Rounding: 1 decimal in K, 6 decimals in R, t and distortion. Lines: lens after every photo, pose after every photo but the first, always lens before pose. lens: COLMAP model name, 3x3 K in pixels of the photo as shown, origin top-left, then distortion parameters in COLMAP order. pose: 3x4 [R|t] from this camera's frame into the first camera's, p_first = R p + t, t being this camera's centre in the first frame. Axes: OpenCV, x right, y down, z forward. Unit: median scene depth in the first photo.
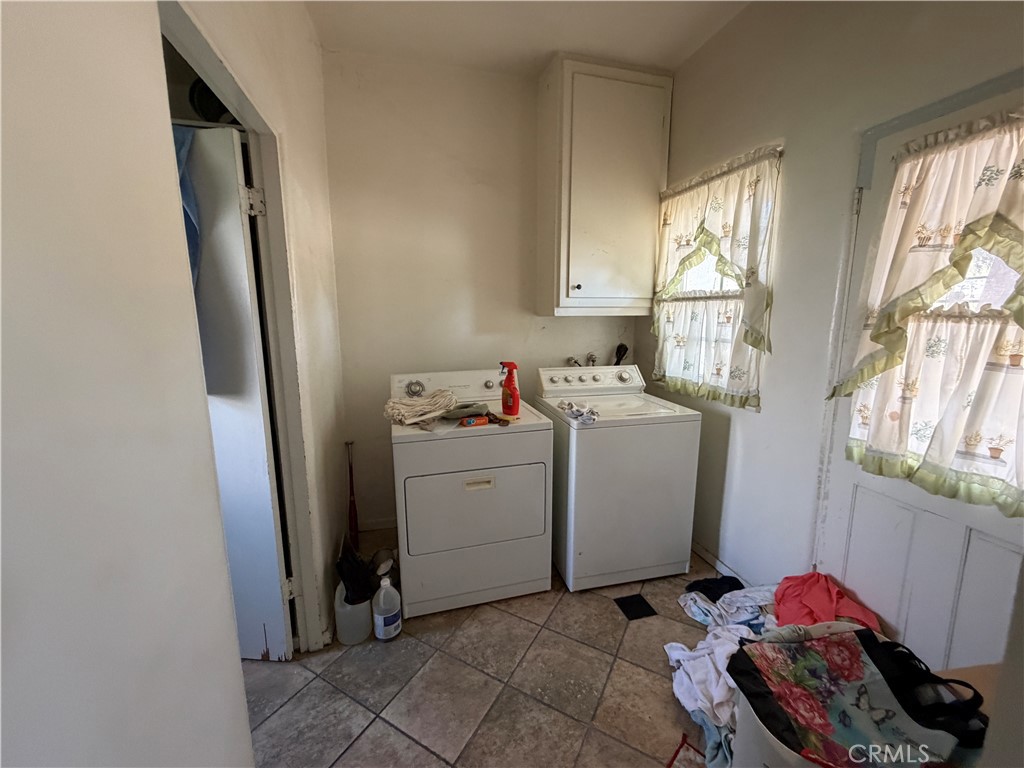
lens RADIAL K [[408.6, 0, 508.7], [0, 408.6, 381.6], [0, 0, 1]] dist [0.002755, -0.000635]
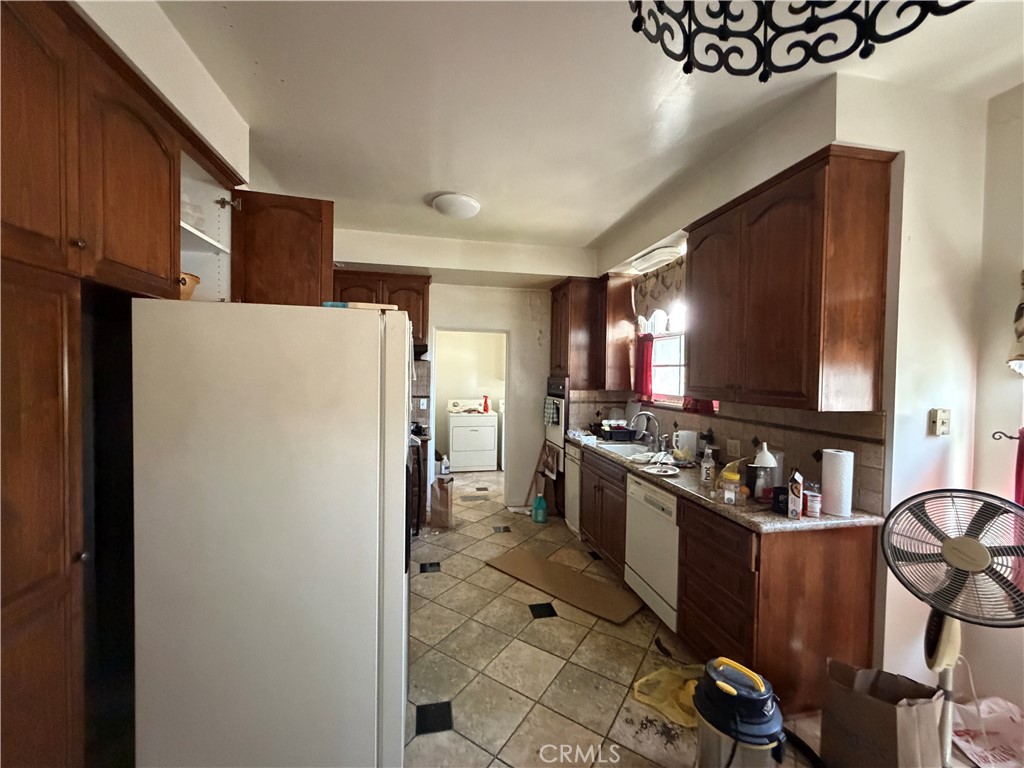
lens RADIAL K [[408.6, 0, 512.1], [0, 408.6, 382.3], [0, 0, 1]] dist [0.002755, -0.000635]
pose [[0.998115, 0.024466, -0.056283, 0.418482], [-0.031964, 0.990133, -0.136438, 0.302105], [0.052390, 0.137980, 0.989048, -2.351910]]
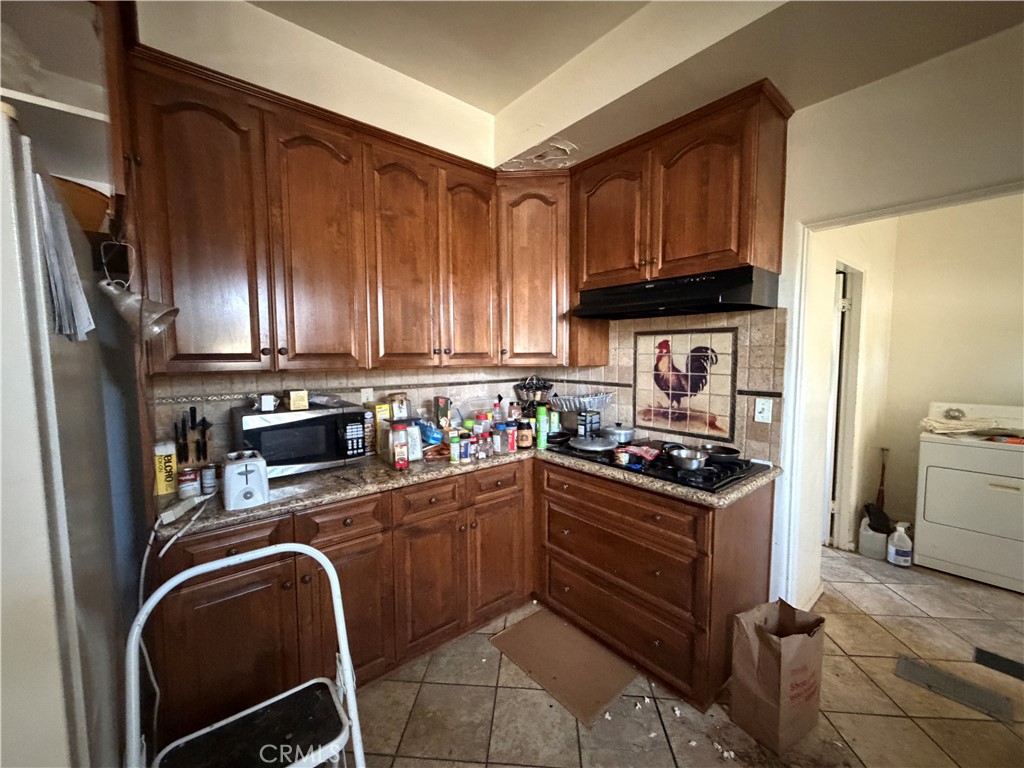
lens RADIAL K [[408.6, 0, 507.8], [0, 408.6, 384.6], [0, 0, 1]] dist [0.002755, -0.000635]
pose [[0.418030, 0.069587, -0.905764, 0.429454], [-0.141204, 0.989921, 0.010884, 0.134069], [0.897392, 0.123348, 0.423642, -1.029761]]
